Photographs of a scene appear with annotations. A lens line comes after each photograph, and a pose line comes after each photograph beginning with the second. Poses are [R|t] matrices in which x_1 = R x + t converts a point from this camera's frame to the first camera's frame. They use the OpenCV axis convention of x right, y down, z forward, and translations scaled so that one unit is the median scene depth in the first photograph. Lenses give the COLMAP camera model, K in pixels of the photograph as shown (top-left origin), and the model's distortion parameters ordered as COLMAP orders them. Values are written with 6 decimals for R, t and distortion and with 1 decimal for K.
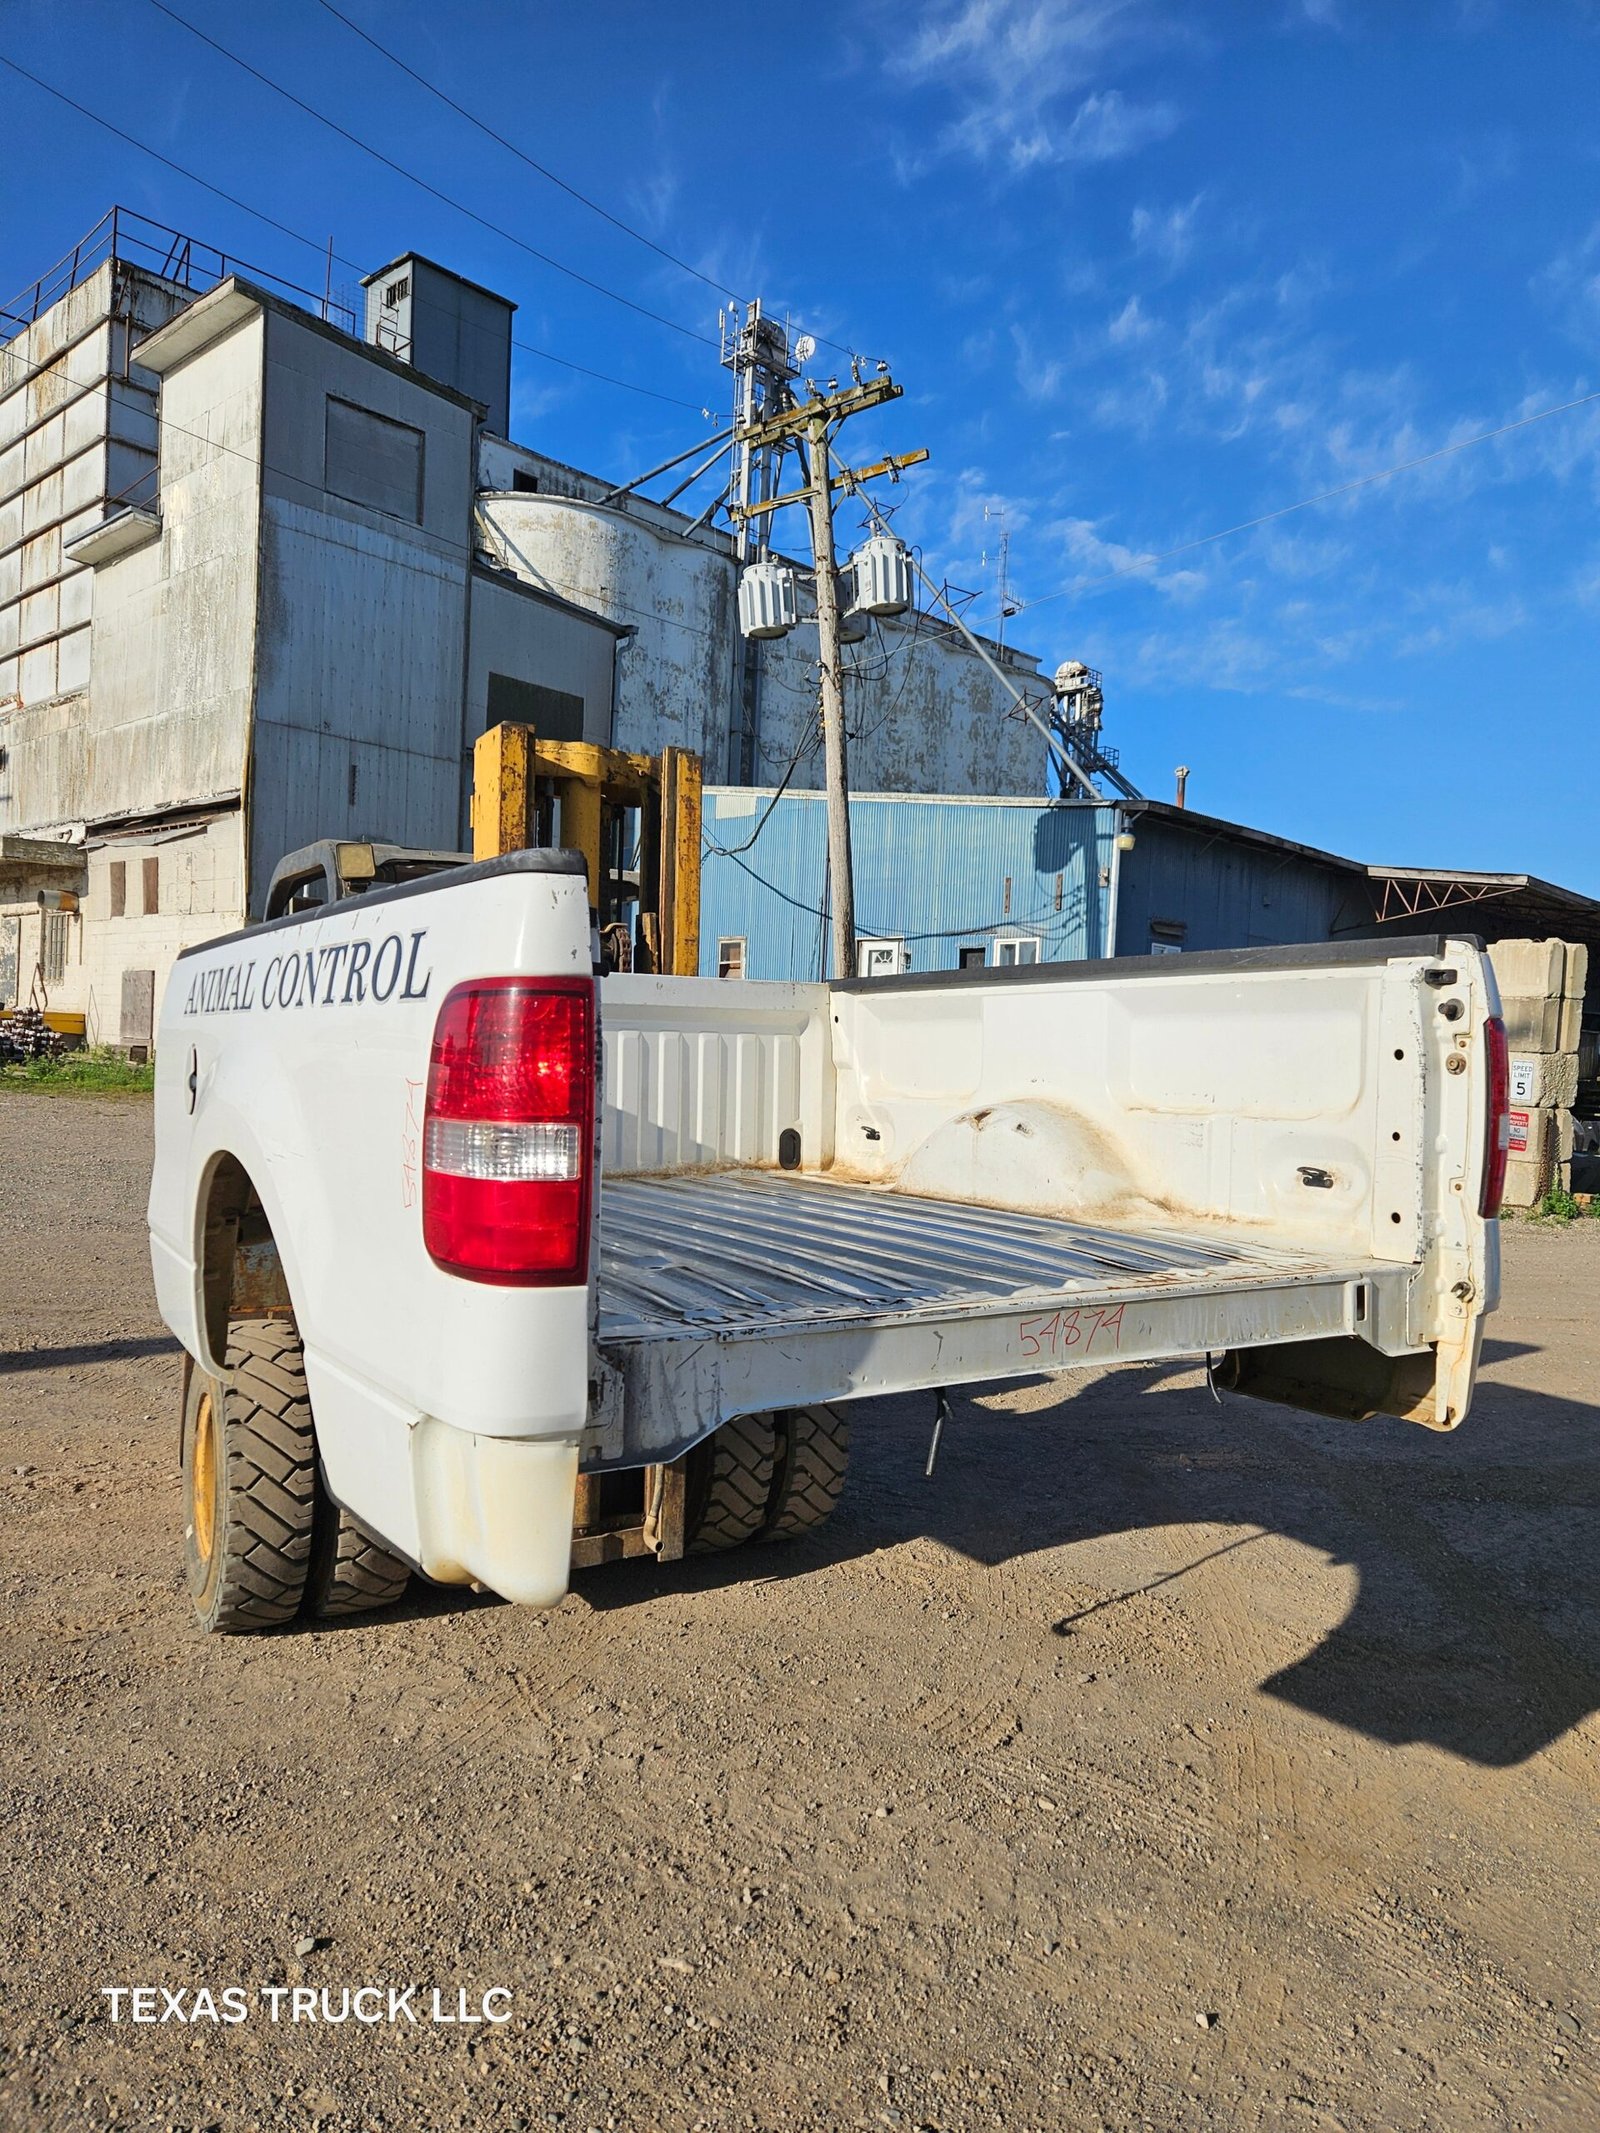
lens RADIAL K [[1419.9, 0, 804.4], [0, 1419.9, 1072.9], [0, 0, 1]] dist [0.081194, -0.066192]
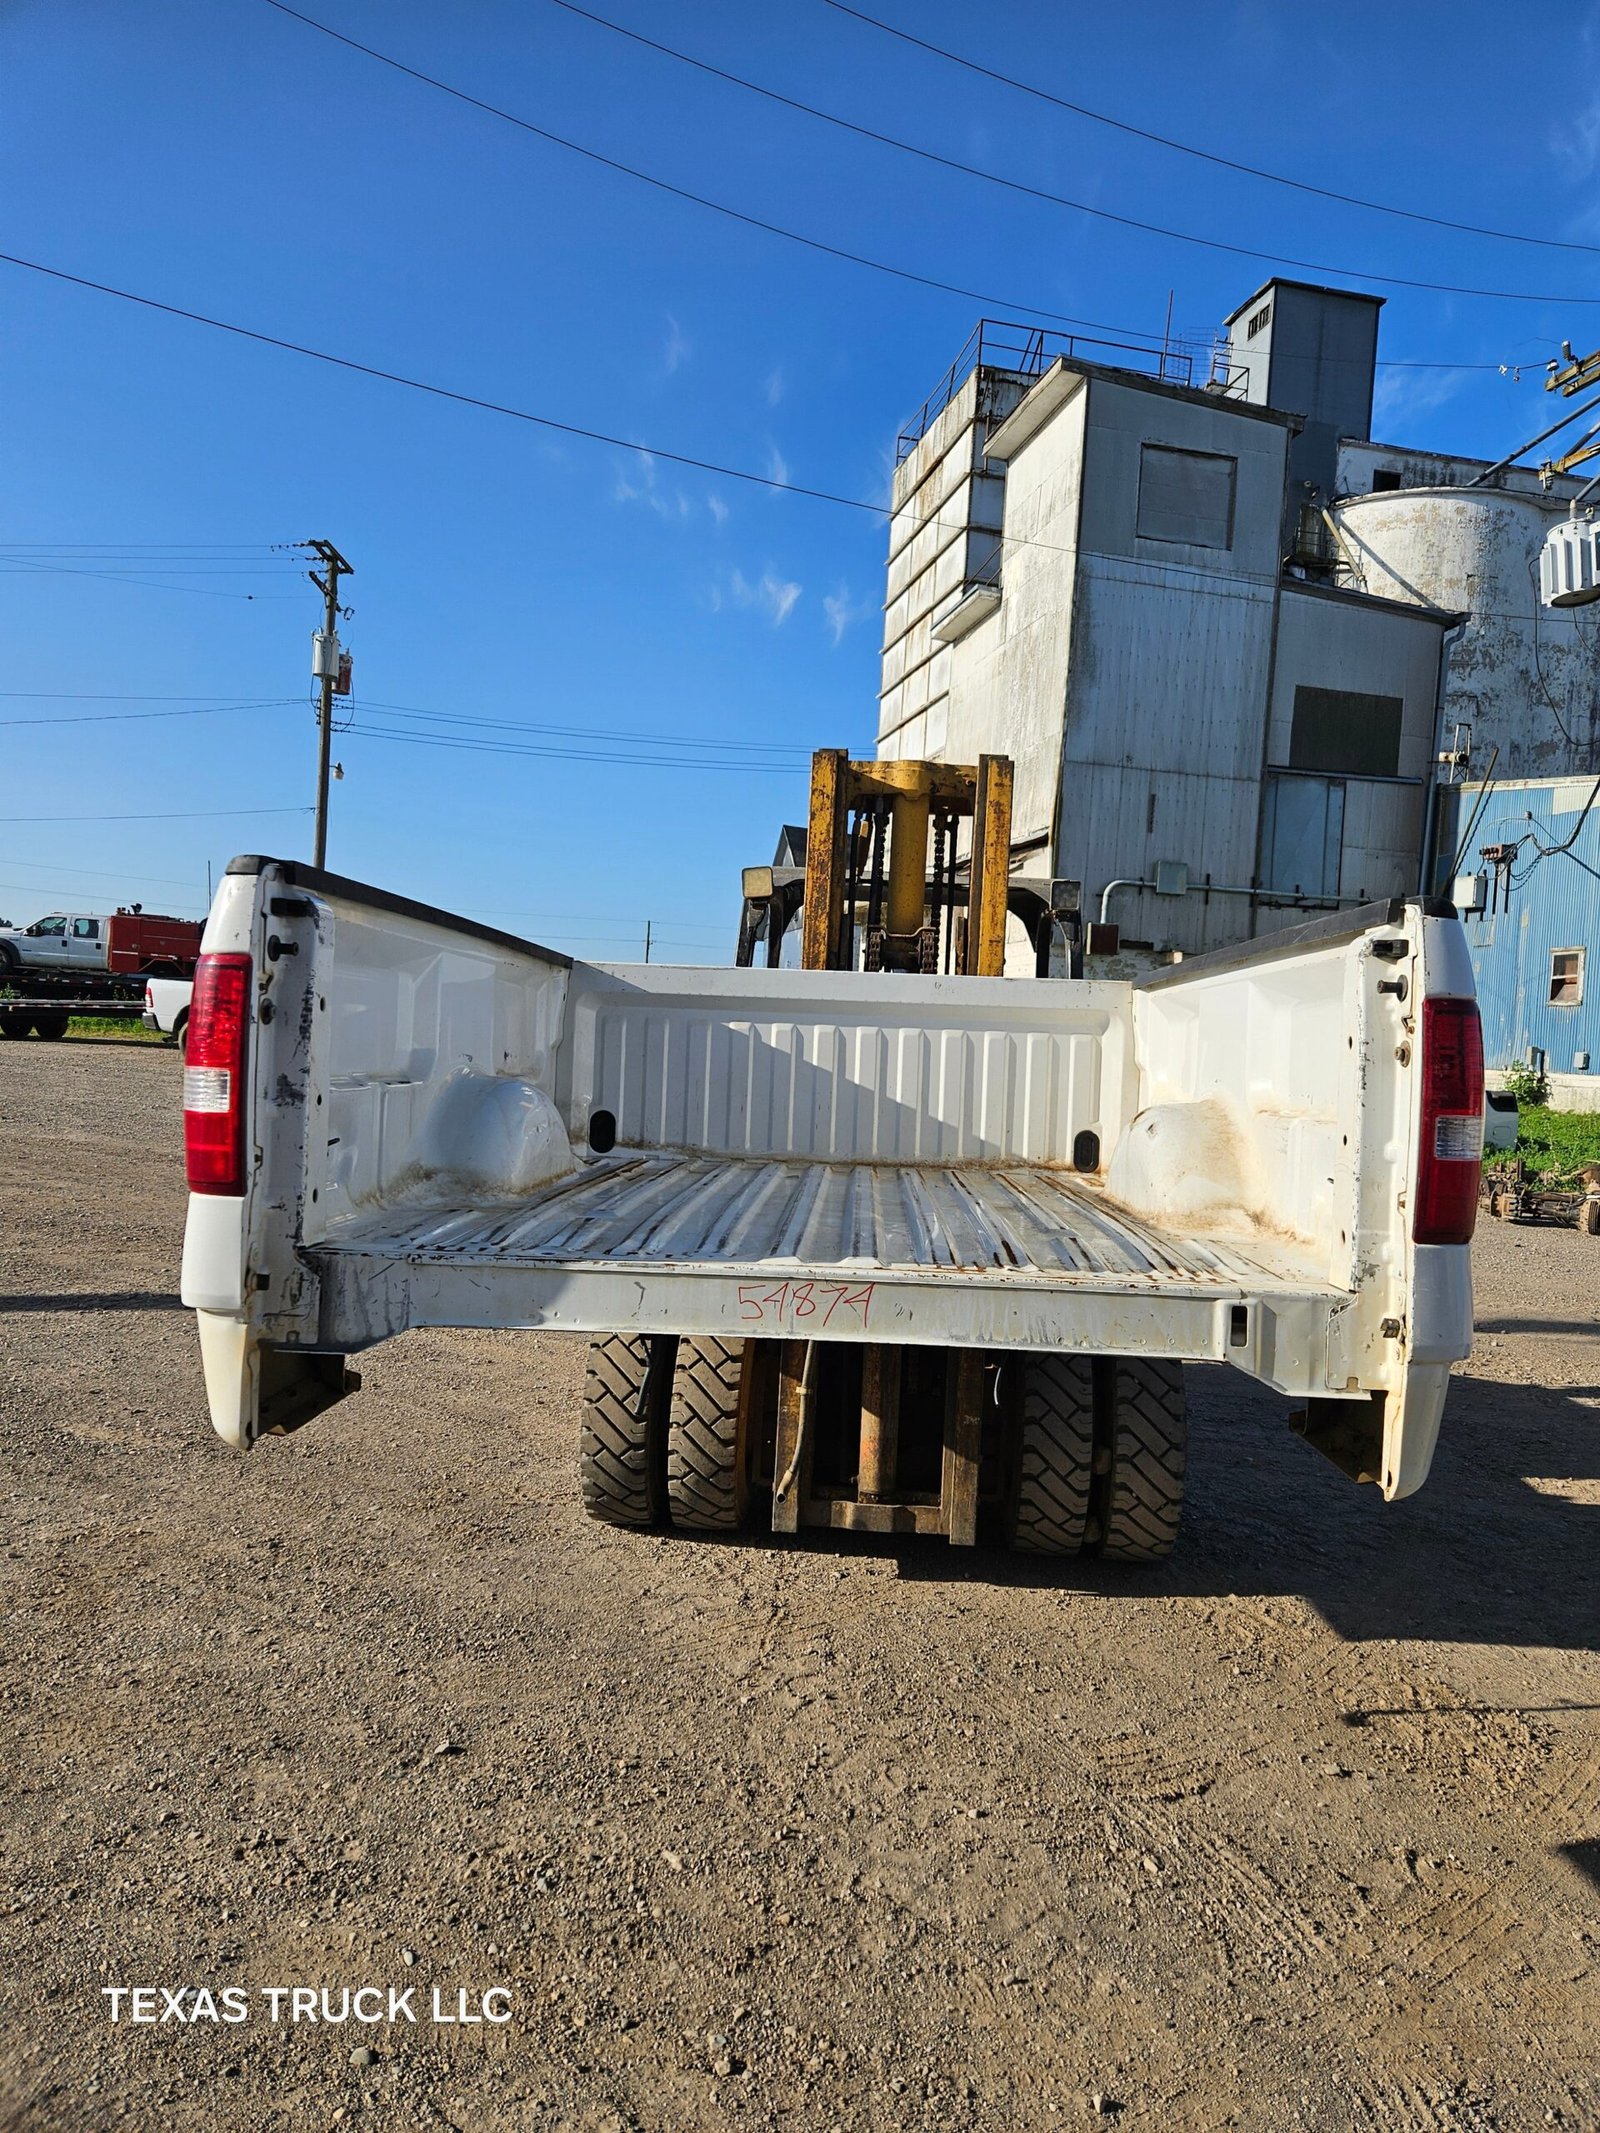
lens RADIAL K [[1417.5, 0, 827.7], [0, 1417.5, 1070.2], [0, 0, 1]] dist [0.076366, -0.059068]
pose [[0.836952, 0.020634, -0.546887, 0.256725], [-0.030776, 0.999482, -0.009389, 0.008484], [0.546410, 0.024689, 0.837154, 0.055376]]
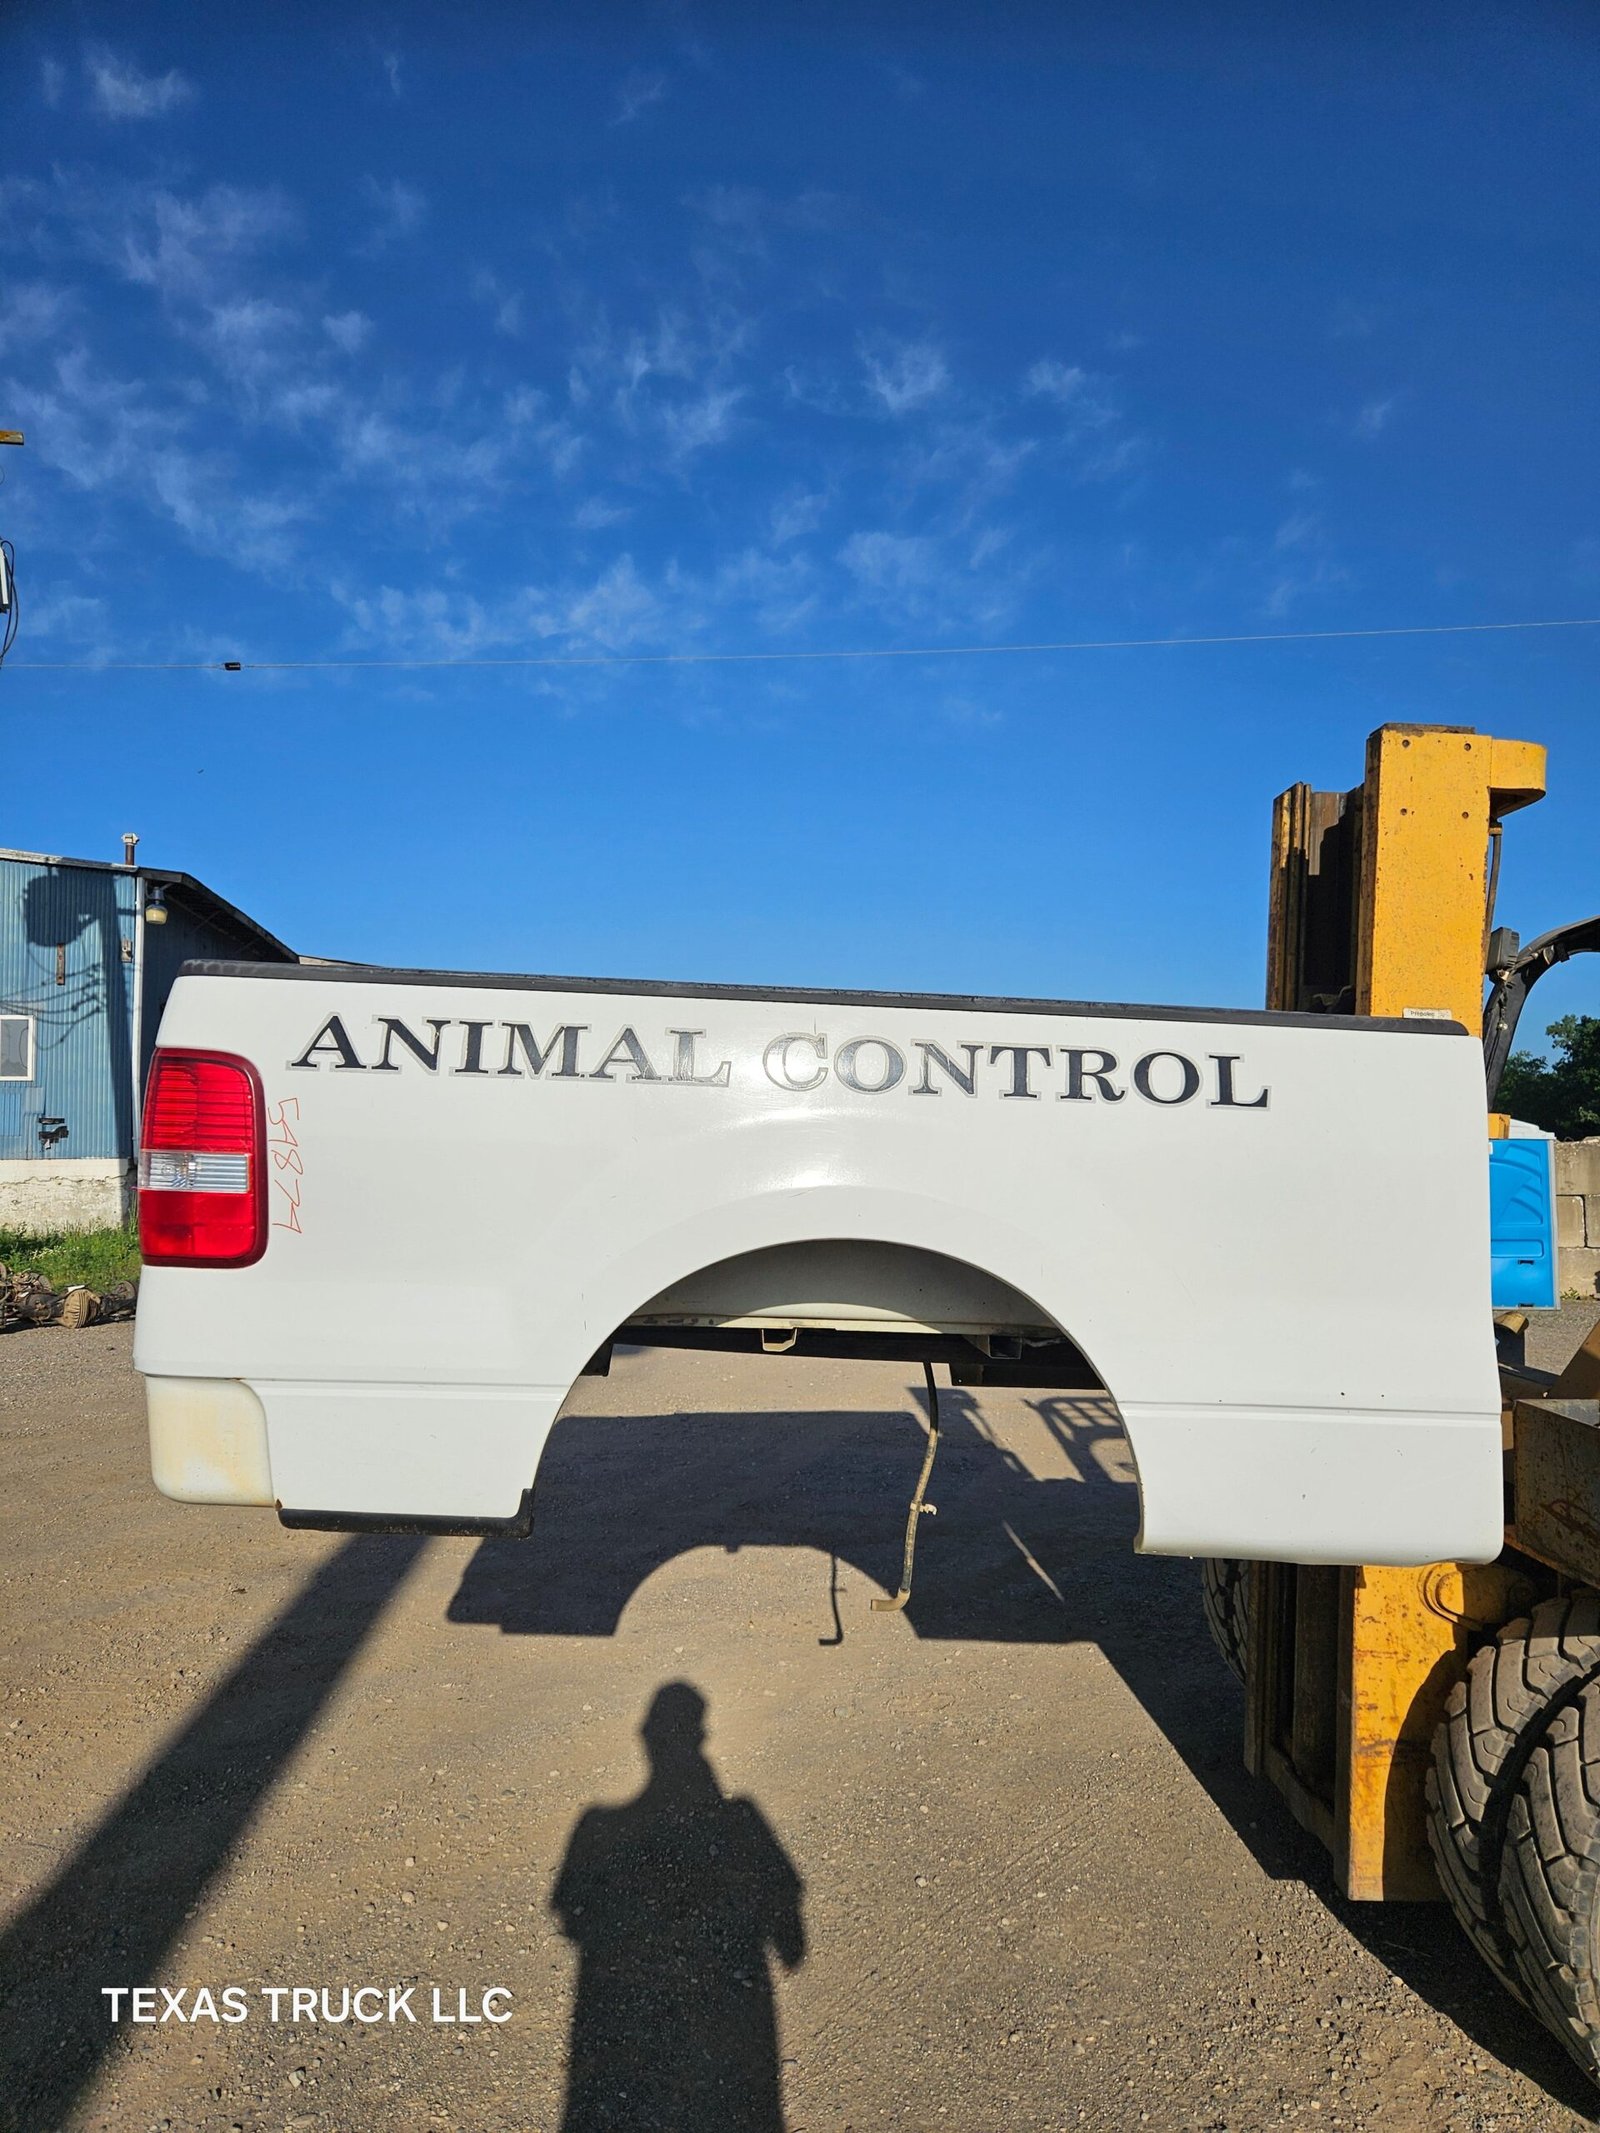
lens RADIAL K [[1423.0, 0, 830.0], [0, 1423.0, 1077.2], [0, 0, 1]] dist [0.074919, -0.061248]
pose [[-0.446140, -0.087069, -0.890718, 0.455093], [-0.055523, 0.996032, -0.069554, 0.008957], [0.893239, 0.018424, -0.449204, 0.735579]]
